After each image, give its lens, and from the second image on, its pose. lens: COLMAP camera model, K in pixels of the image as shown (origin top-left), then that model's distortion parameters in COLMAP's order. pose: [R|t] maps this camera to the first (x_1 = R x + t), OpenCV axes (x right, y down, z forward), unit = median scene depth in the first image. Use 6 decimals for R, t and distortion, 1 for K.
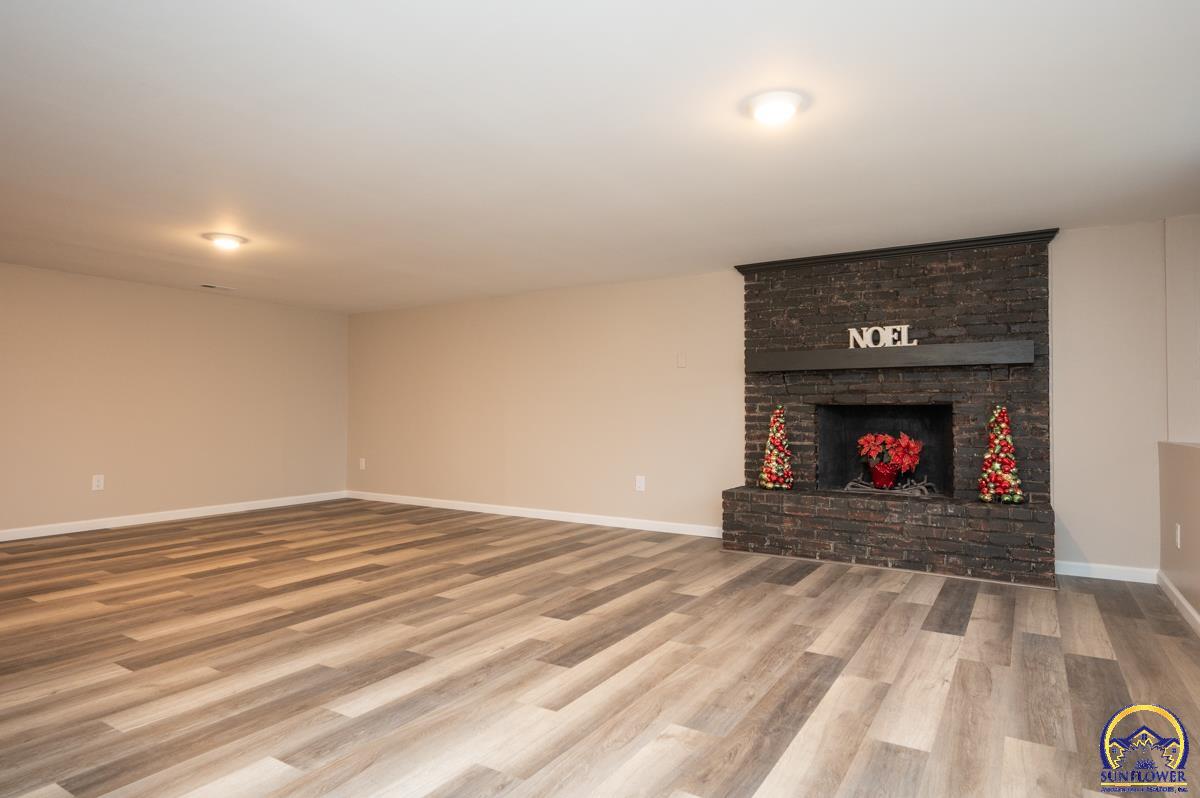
lens RADIAL K [[698.7, 0, 600.6], [0, 698.7, 399.6], [0, 0, 1]] dist [-0.001466, -0.000329]
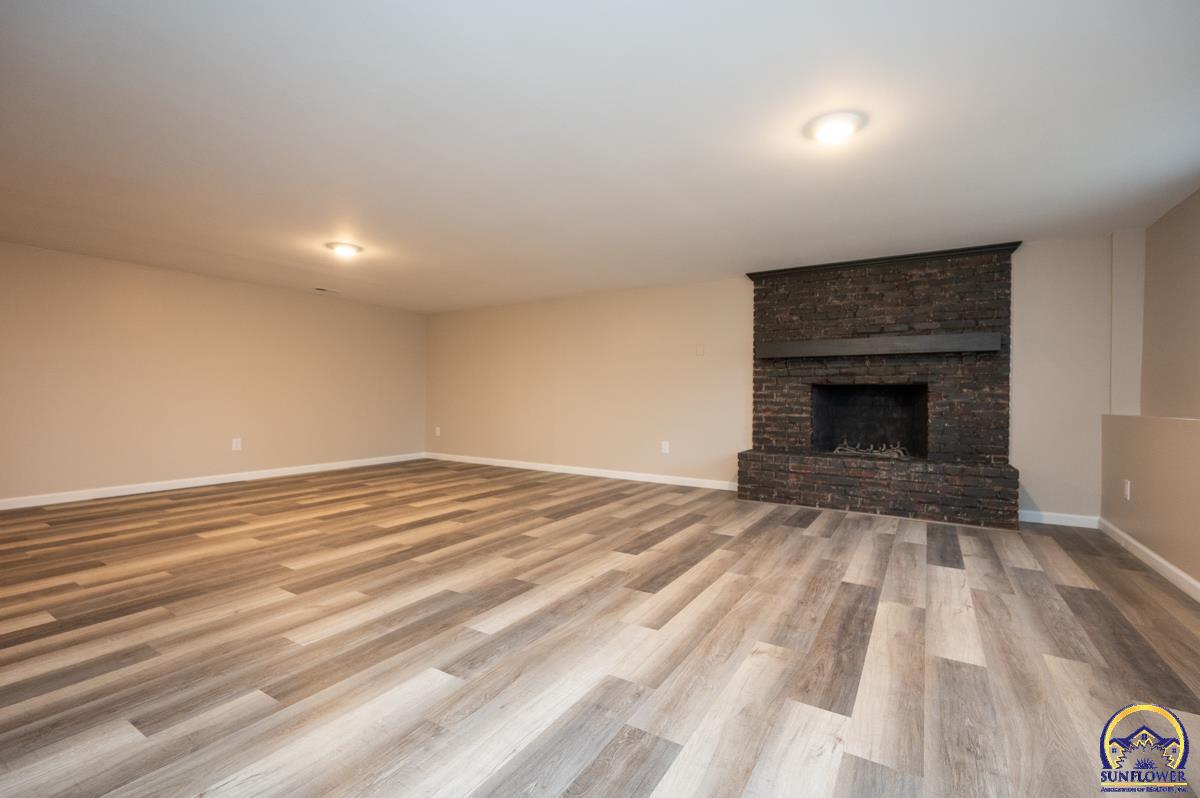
lens RADIAL K [[537.5, 0, 598.3], [0, 537.5, 399.2], [0, 0, 1]] dist [0.000278, -0.000940]
pose [[0.999985, 0.004827, -0.002643, -0.099427], [-0.004759, 0.999673, 0.025126, 0.014986], [0.002763, -0.025113, 0.999681, 0.049279]]
